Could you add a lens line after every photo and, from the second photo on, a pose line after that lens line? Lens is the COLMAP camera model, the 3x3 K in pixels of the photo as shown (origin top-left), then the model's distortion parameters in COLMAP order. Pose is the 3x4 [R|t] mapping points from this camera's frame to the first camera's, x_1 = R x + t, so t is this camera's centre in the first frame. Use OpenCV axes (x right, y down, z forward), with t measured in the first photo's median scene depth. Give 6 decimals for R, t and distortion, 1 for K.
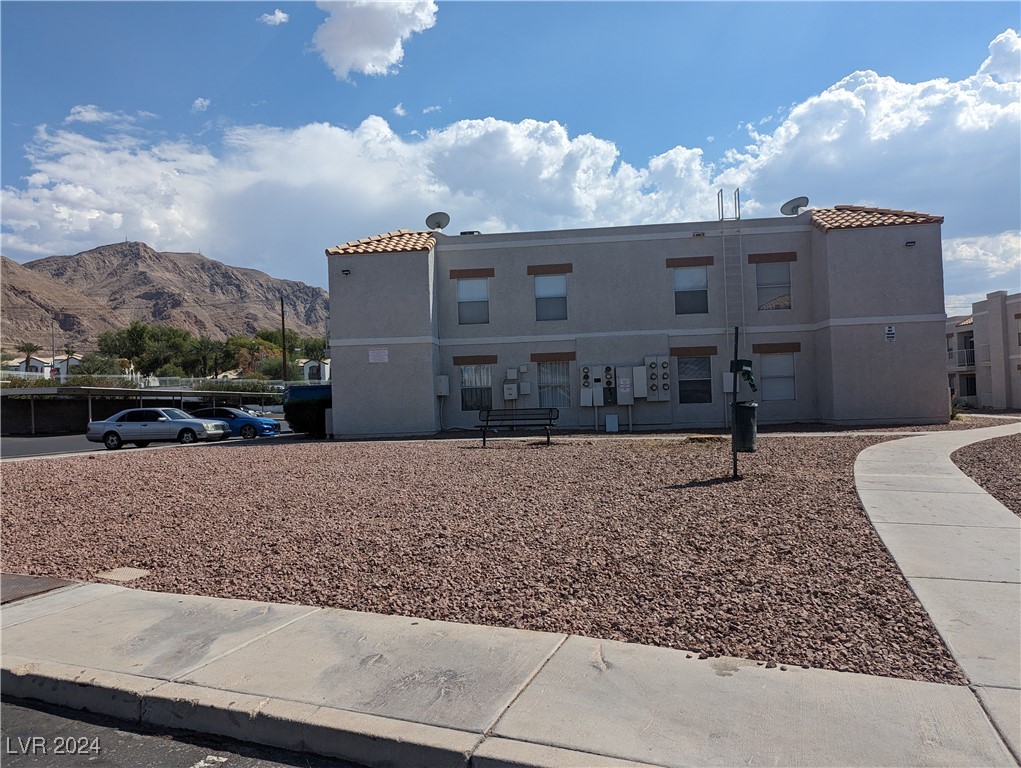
lens RADIAL K [[719.9, 0, 513.2], [0, 719.9, 386.9], [0, 0, 1]] dist [0.066426, -0.057597]
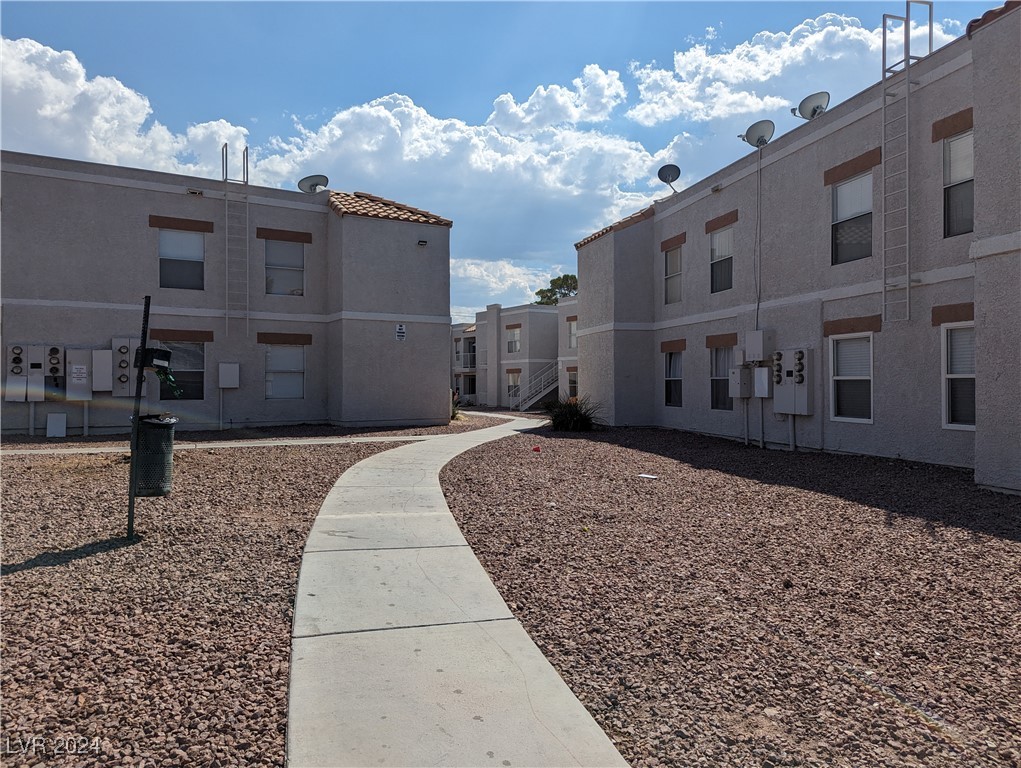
lens RADIAL K [[719.9, 0, 513.2], [0, 719.9, 386.9], [0, 0, 1]] dist [0.066426, -0.057597]
pose [[0.816661, 0.028528, 0.576412, 0.087307], [-0.035414, 0.999372, 0.000714, -0.005709], [-0.576030, -0.020996, 0.817159, 0.128665]]
